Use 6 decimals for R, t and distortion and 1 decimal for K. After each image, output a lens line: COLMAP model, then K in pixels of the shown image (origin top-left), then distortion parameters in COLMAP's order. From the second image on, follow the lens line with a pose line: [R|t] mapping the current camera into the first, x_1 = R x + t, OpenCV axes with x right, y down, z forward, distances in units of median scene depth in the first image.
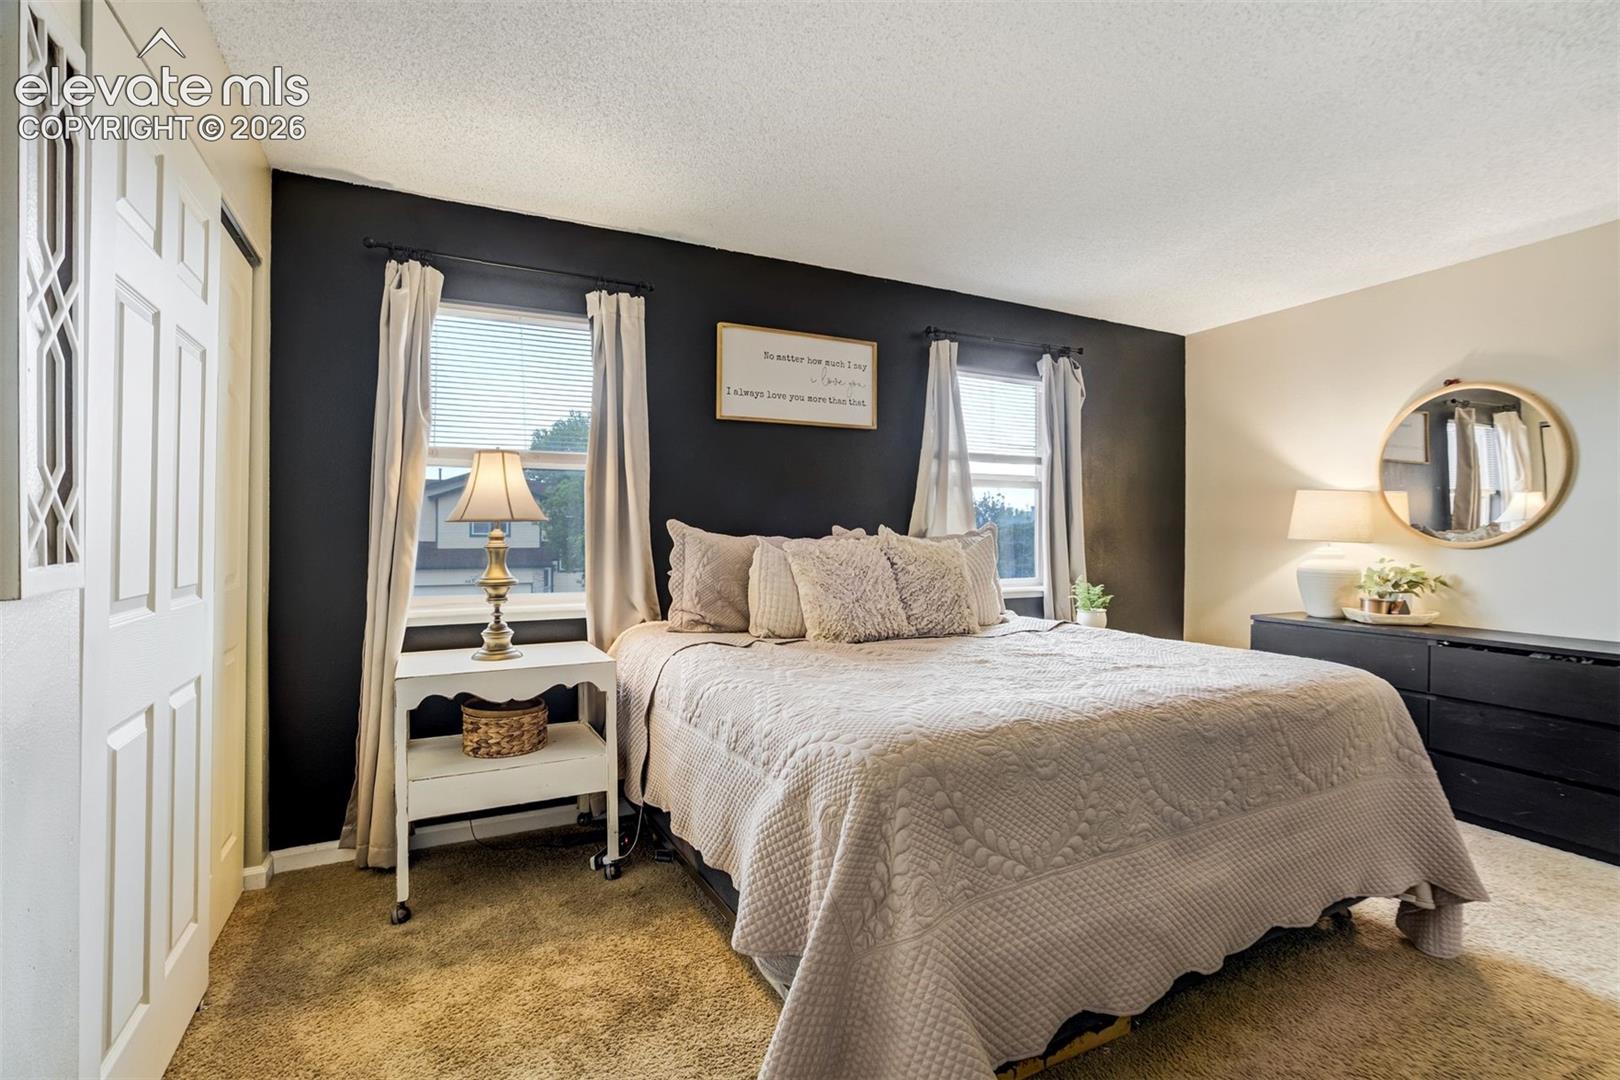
lens RADIAL K [[741.1, 0, 806.5], [0, 741.1, 524.5], [0, 0, 1]] dist [-0.035209, 0.012932]
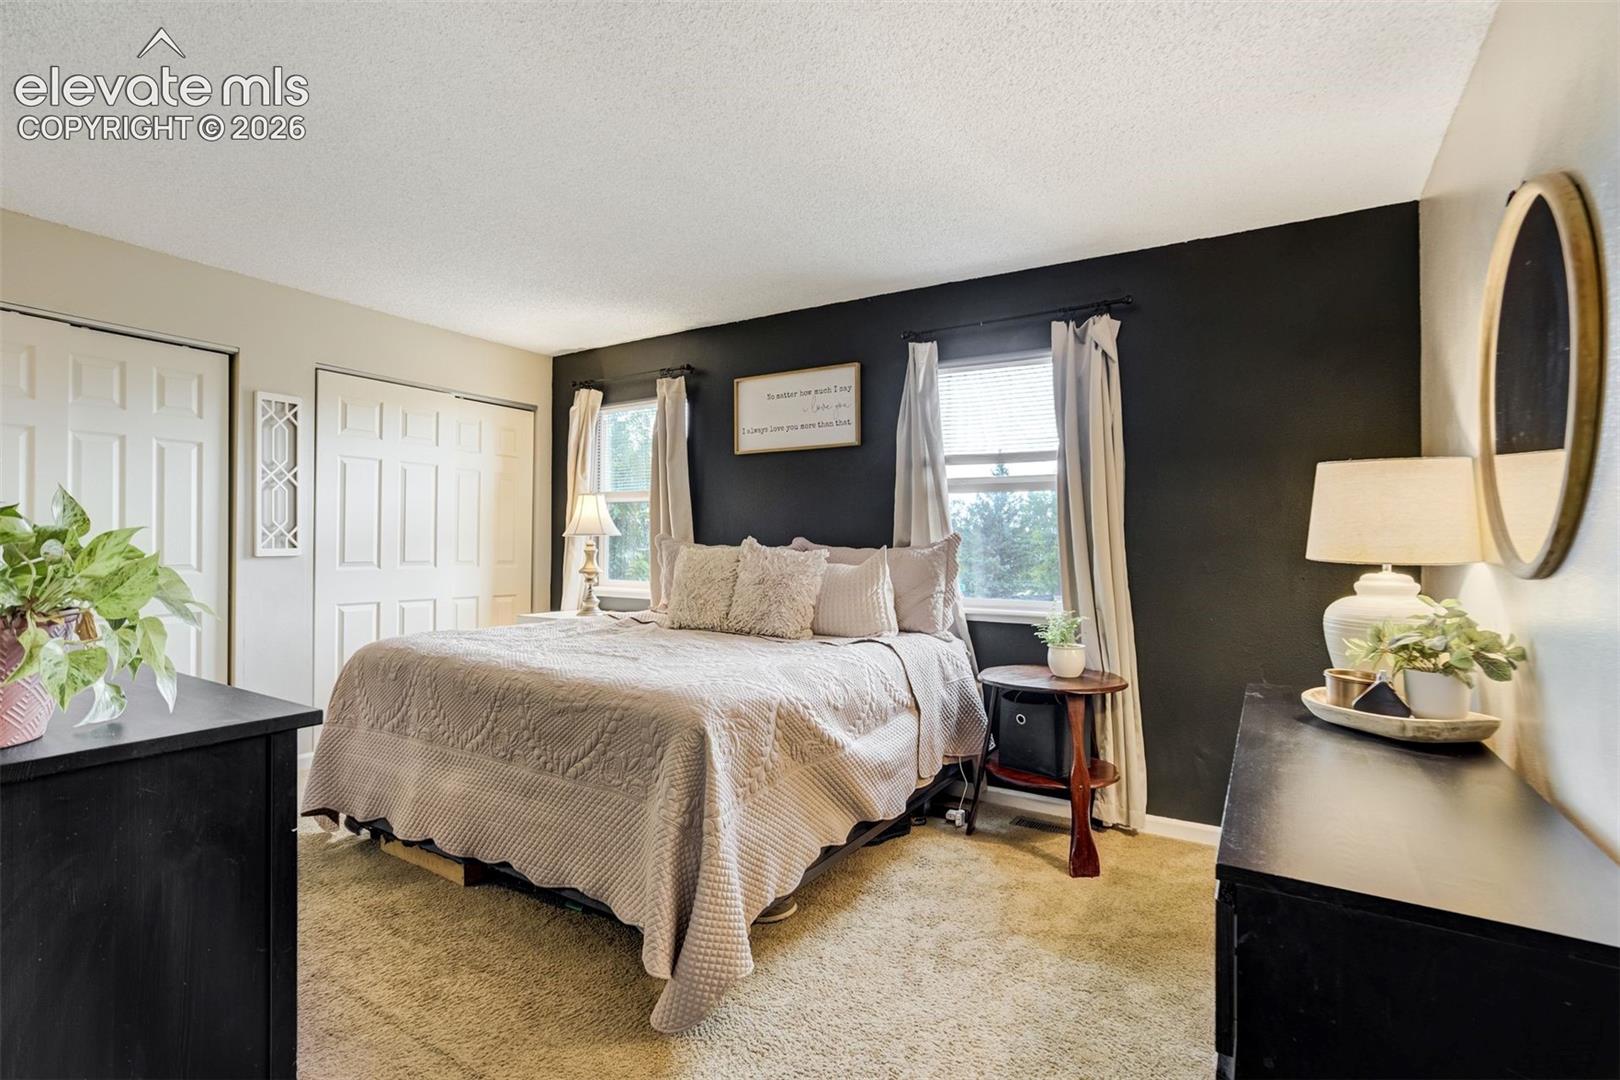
lens RADIAL K [[741.1, 0, 882.8], [0, 741.1, 544.2], [0, 0, 1]] dist [-0.035209, 0.012932]
pose [[0.550289, -0.001988, -0.834972, 1.017177], [-0.004192, 0.999978, -0.005144, 0.017396], [0.834964, 0.006331, 0.550268, 0.469960]]
